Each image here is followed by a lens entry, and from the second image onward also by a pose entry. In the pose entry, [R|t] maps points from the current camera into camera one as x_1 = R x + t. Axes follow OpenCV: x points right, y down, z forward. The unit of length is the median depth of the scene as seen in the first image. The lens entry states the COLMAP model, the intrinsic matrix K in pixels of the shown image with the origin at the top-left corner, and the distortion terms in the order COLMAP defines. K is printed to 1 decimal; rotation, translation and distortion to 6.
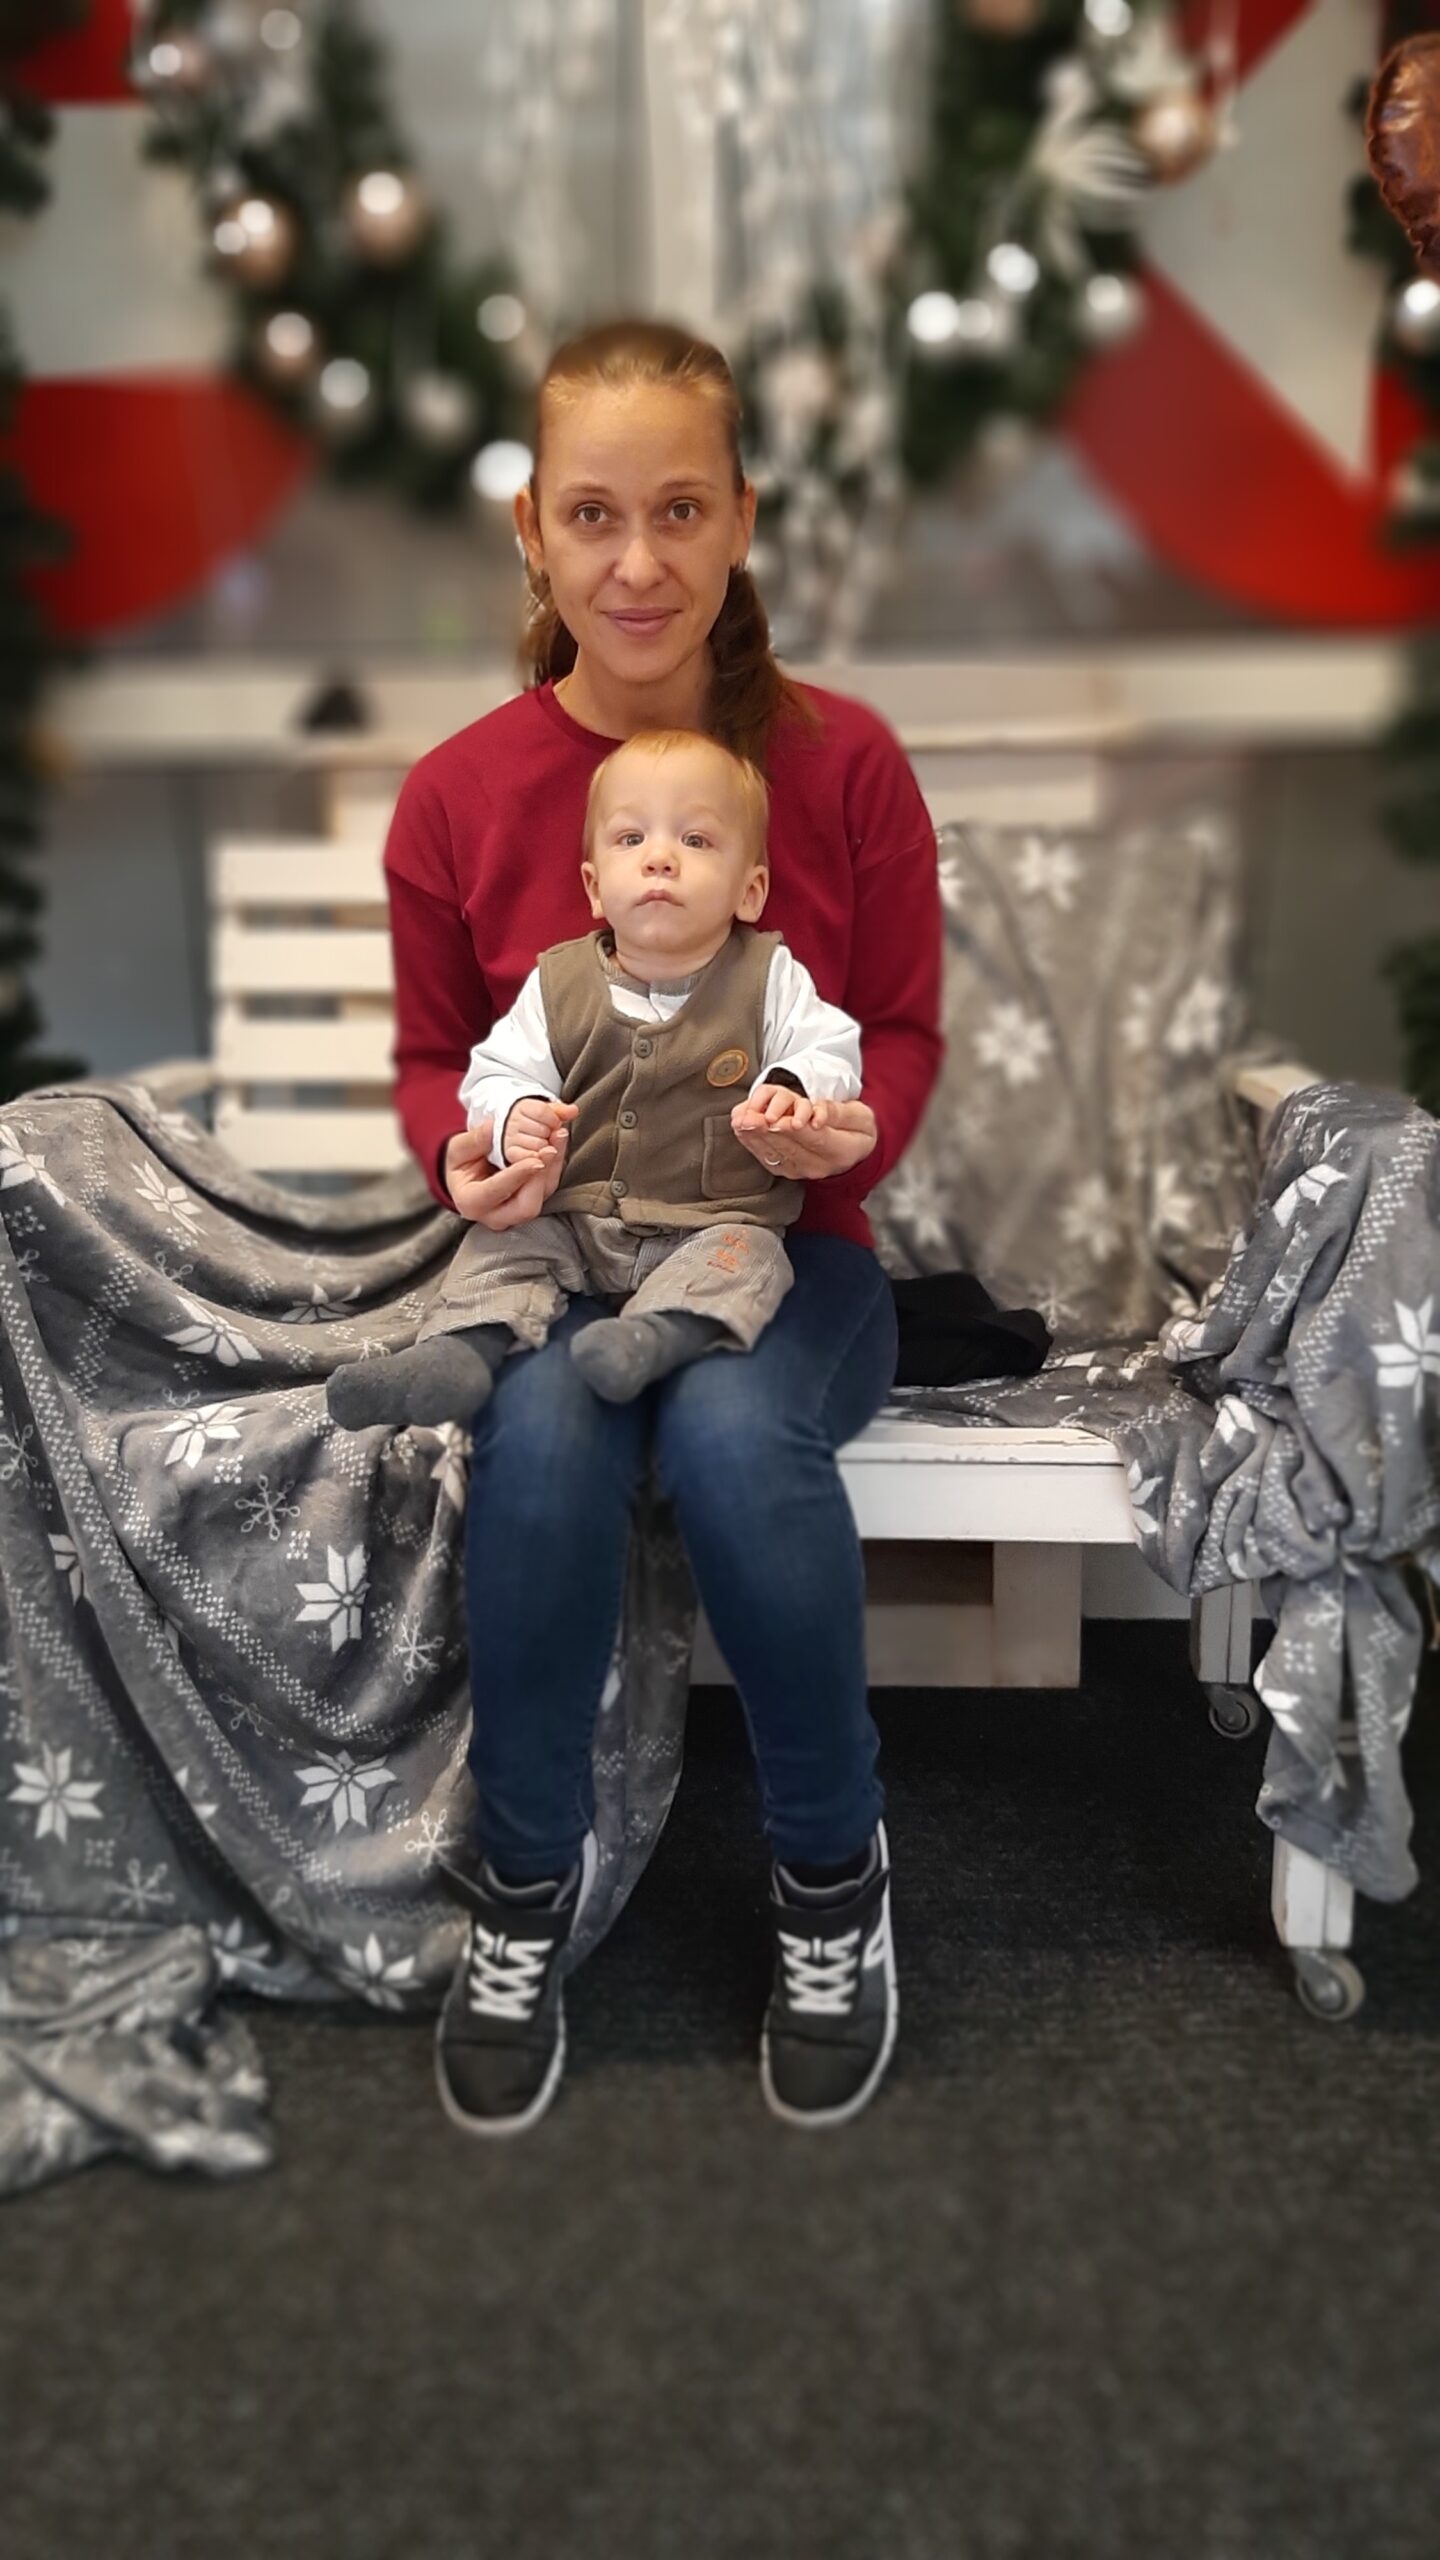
lens RADIAL K [[1985.1, 0, 718.2], [0, 1985.1, 1291.9], [0, 0, 1]] dist [0.064836, -0.138442]
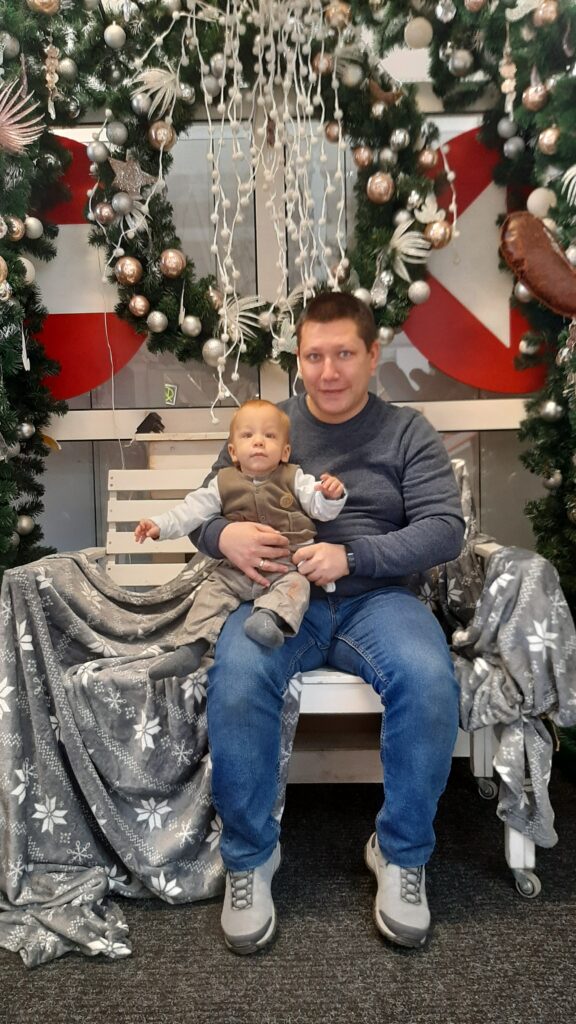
lens RADIAL K [[813.8, 0, 270.9], [0, 813.8, 513.0], [0, 0, 1]] dist [0.079117, -0.136155]
pose [[0.999948, -0.009695, 0.003220, -0.036143], [0.010104, 0.984990, -0.172313, 0.047592], [-0.001501, 0.172336, 0.985037, -0.167439]]
